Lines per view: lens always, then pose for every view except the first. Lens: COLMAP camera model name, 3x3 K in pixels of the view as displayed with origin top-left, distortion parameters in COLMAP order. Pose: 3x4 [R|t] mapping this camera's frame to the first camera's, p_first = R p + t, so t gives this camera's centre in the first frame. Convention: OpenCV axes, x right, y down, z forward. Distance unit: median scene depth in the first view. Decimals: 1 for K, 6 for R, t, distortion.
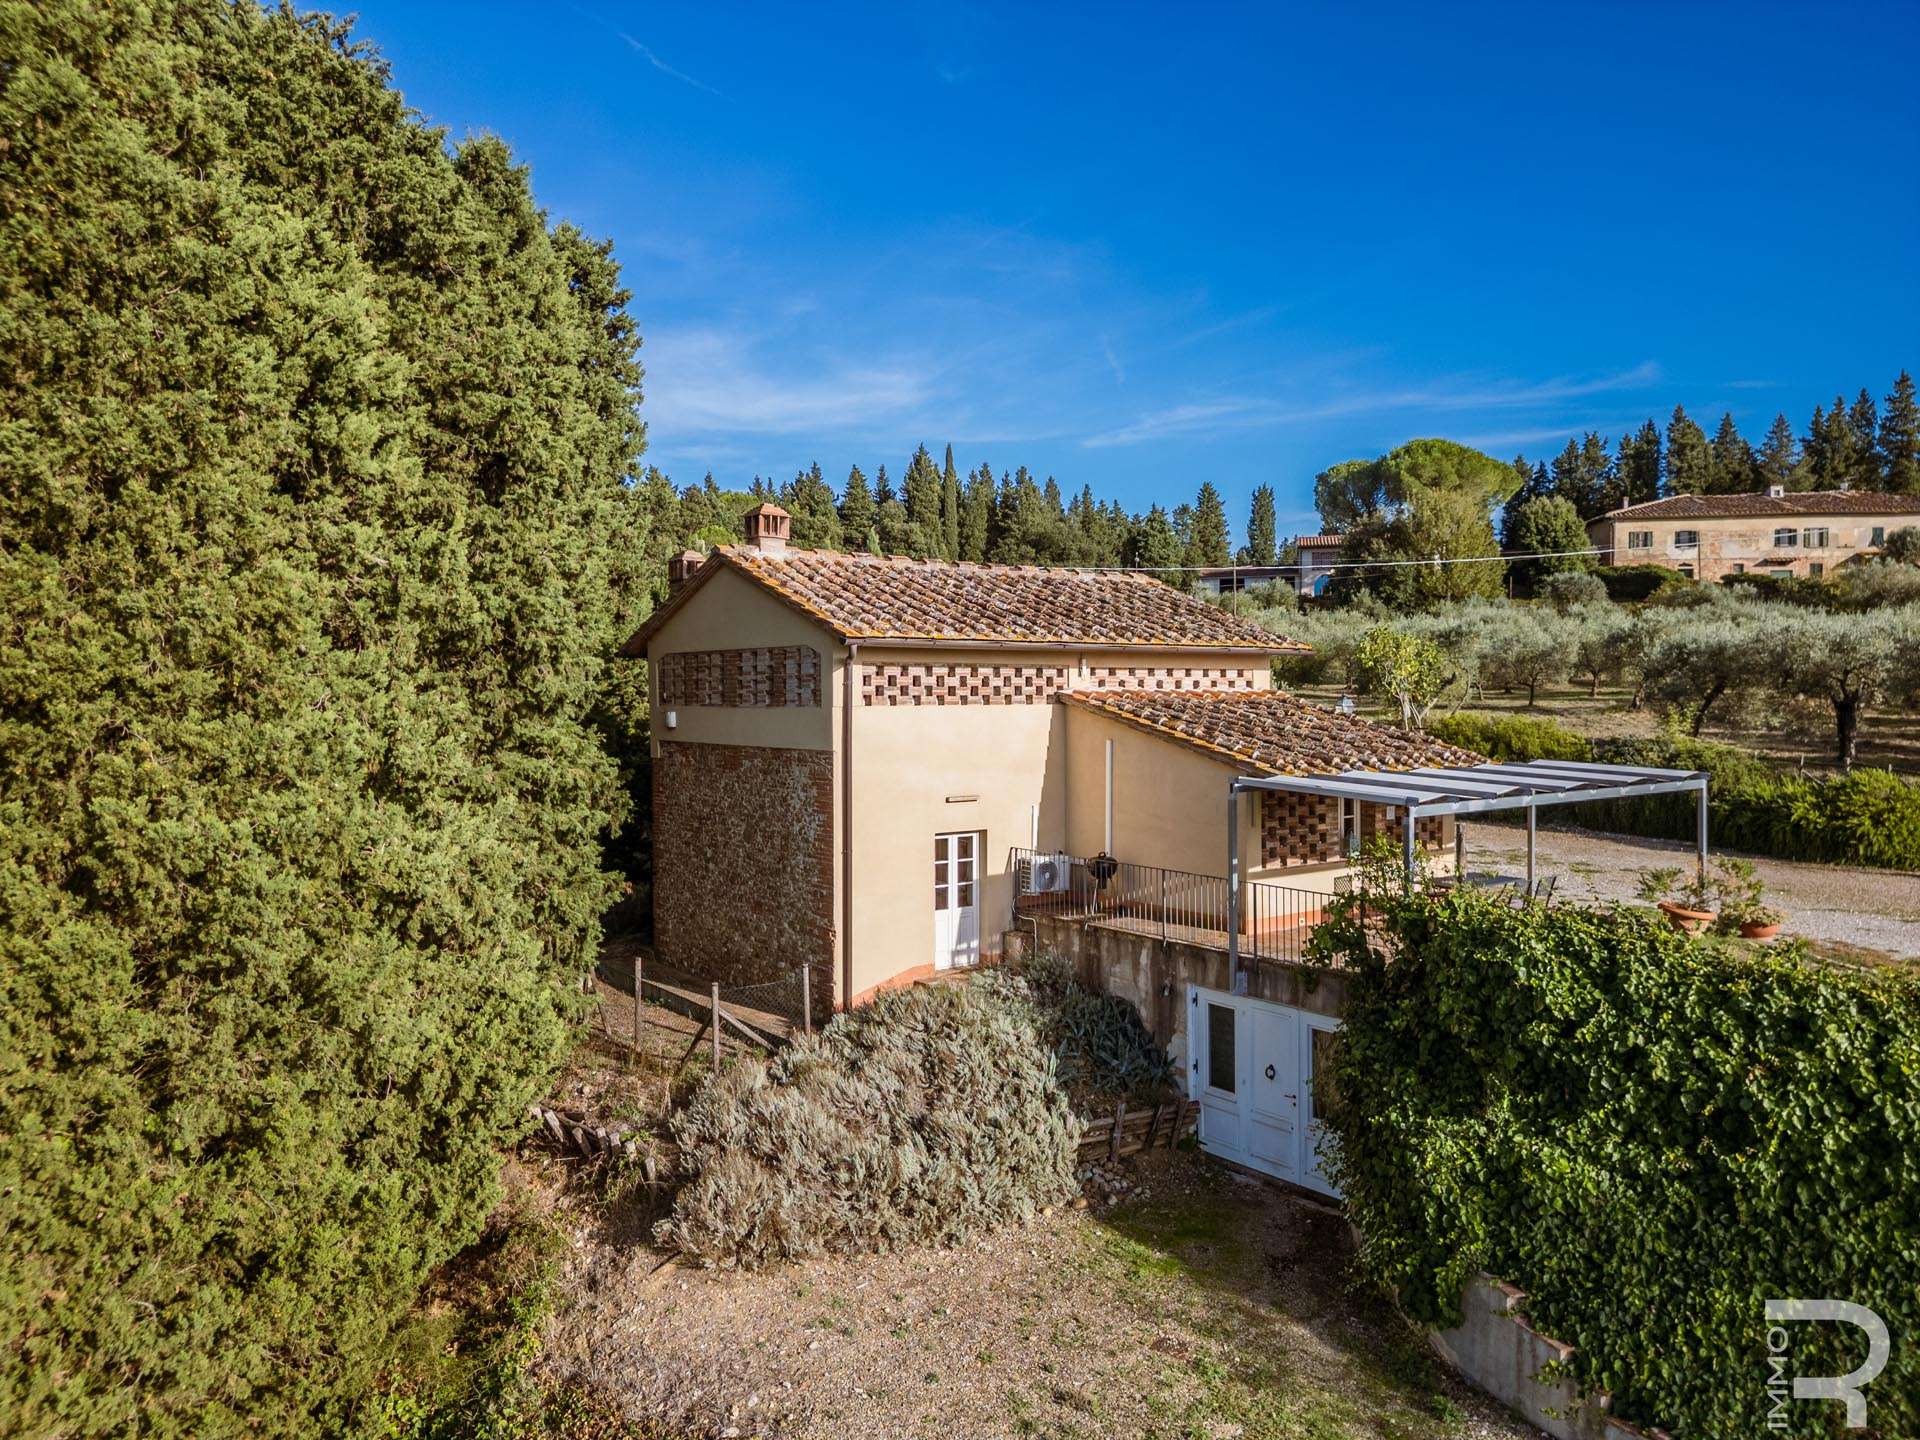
lens RADIAL K [[1337.6, 0, 947.0], [0, 1337.6, 756.5], [0, 0, 1]] dist [0.068482, -0.069779]
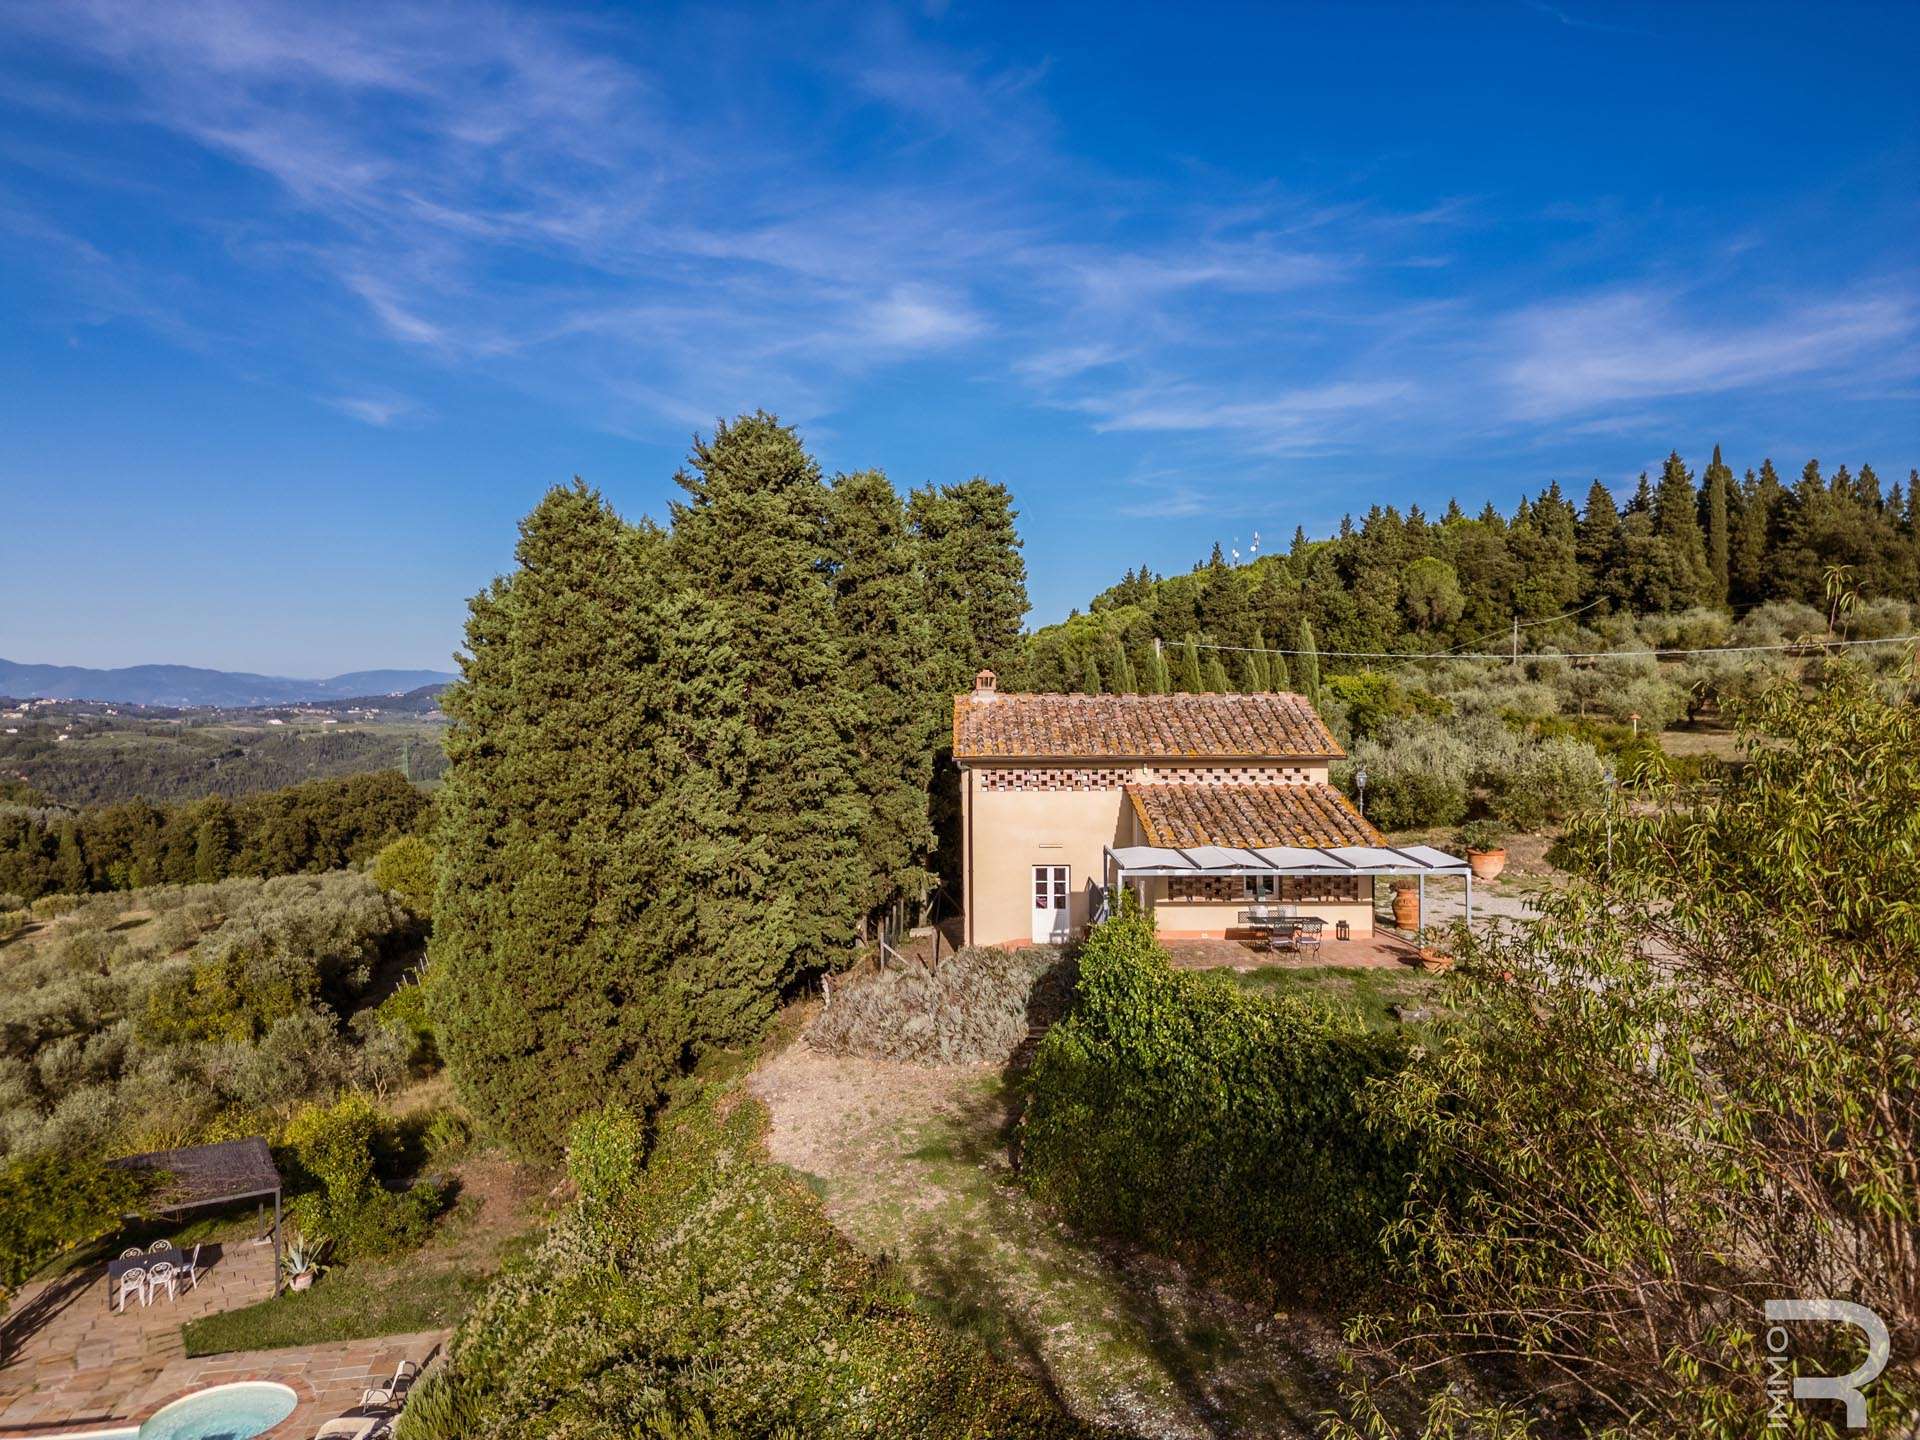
lens RADIAL K [[1337.6, 0, 947.0], [0, 1337.6, 756.5], [0, 0, 1]] dist [0.068482, -0.069779]
pose [[0.797318, 0.027101, -0.602950, 0.897540], [-0.023949, 0.999625, 0.013261, -0.098187], [0.603084, 0.003867, 0.797669, -0.437176]]
